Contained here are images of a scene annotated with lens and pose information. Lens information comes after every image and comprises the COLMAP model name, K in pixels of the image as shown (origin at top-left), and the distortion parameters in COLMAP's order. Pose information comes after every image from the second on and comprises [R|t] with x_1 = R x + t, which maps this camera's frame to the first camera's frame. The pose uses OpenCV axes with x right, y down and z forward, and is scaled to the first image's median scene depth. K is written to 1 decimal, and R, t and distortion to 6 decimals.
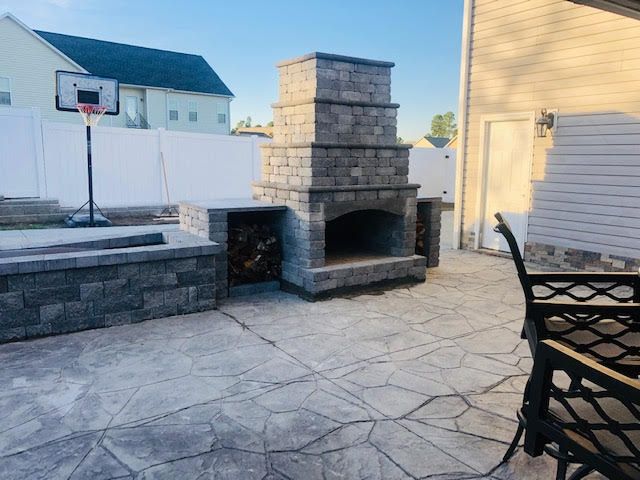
lens RADIAL K [[524.4, 0, 319.9], [0, 524.4, 244.1], [0, 0, 1]] dist [0.028041, -0.030095]
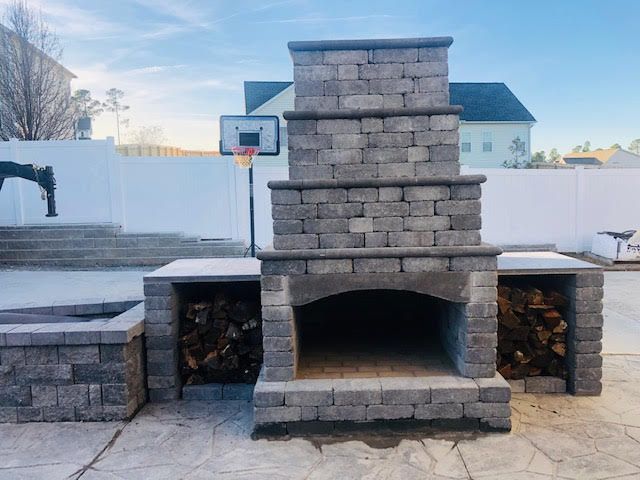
lens RADIAL K [[524.4, 0, 318.4], [0, 524.4, 233.5], [0, 0, 1]] dist [0.028041, -0.030095]
pose [[0.817975, 0.016654, -0.575012, 0.372900], [-0.062106, 0.996295, -0.059492, -0.090680], [0.571891, 0.084374, 0.815979, 0.486088]]
